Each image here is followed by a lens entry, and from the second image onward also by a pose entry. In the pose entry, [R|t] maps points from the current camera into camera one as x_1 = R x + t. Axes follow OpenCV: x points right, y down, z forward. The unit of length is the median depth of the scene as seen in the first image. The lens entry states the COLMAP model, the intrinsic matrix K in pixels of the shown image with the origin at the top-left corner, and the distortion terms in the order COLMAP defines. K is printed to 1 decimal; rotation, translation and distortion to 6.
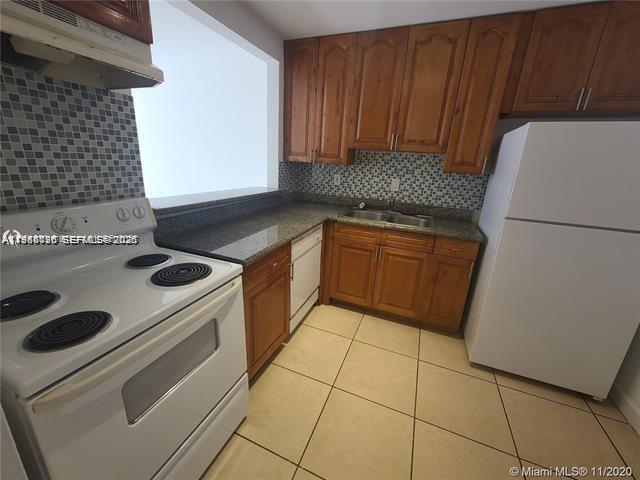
lens RADIAL K [[263.2, 0, 315.8], [0, 263.2, 237.0], [0, 0, 1]] dist [-0.000923, 0.000059]
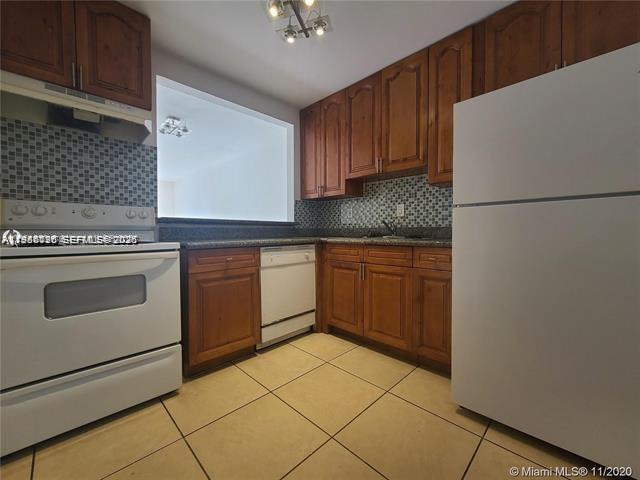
lens RADIAL K [[263.2, 0, 315.8], [0, 263.2, 237.0], [0, 0, 1]] dist [-0.000923, 0.000059]
pose [[0.920659, -0.046285, -0.387614, 0.445160], [-0.064059, 0.961573, -0.266972, 0.202425], [0.385076, 0.270620, 0.882316, 0.057600]]
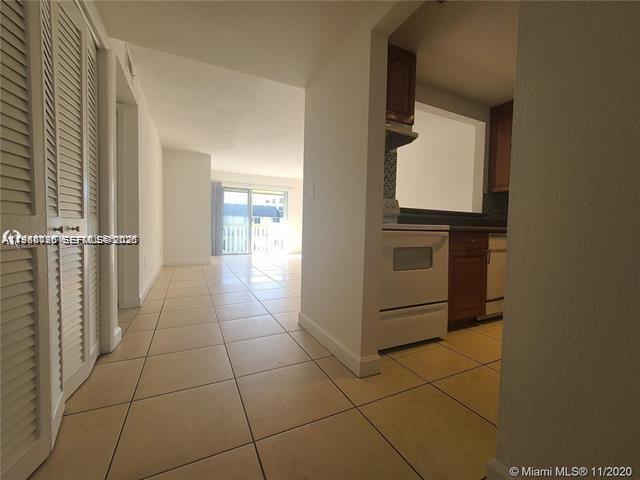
lens RADIAL K [[263.2, 0, 315.8], [0, 263.2, 237.0], [0, 0, 1]] dist [-0.000923, 0.000059]
pose [[0.746850, -0.012397, -0.664877, 0.107357], [-0.175340, 0.960773, -0.214872, 0.367728], [0.641460, 0.277057, 0.715380, -0.395618]]
